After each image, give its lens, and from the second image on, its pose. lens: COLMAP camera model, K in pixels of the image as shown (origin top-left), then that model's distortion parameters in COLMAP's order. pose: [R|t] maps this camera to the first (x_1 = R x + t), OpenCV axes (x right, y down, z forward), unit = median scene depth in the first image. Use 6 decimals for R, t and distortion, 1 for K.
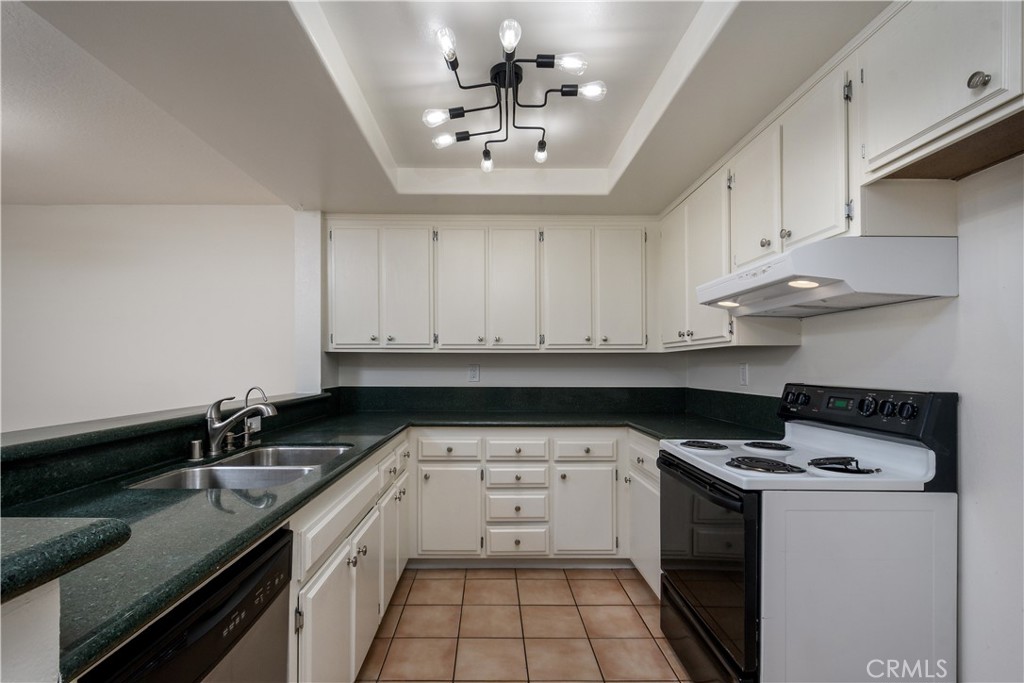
lens RADIAL K [[484.6, 0, 491.9], [0, 484.6, 360.7], [0, 0, 1]] dist [0.001899, -0.001316]
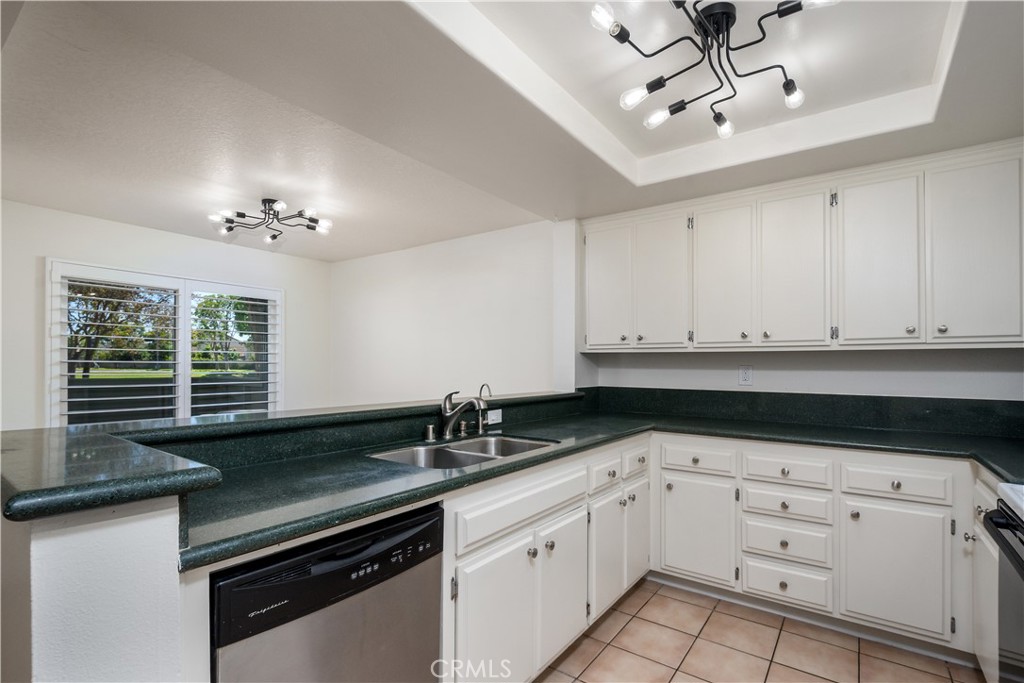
lens RADIAL K [[484.6, 0, 500.0], [0, 484.6, 364.1], [0, 0, 1]] dist [0.001899, -0.001316]
pose [[0.800133, 0.002911, -0.599815, 0.163452], [0.000655, 0.999983, 0.005727, 0.001147], [0.599822, -0.004975, 0.800118, 0.071192]]
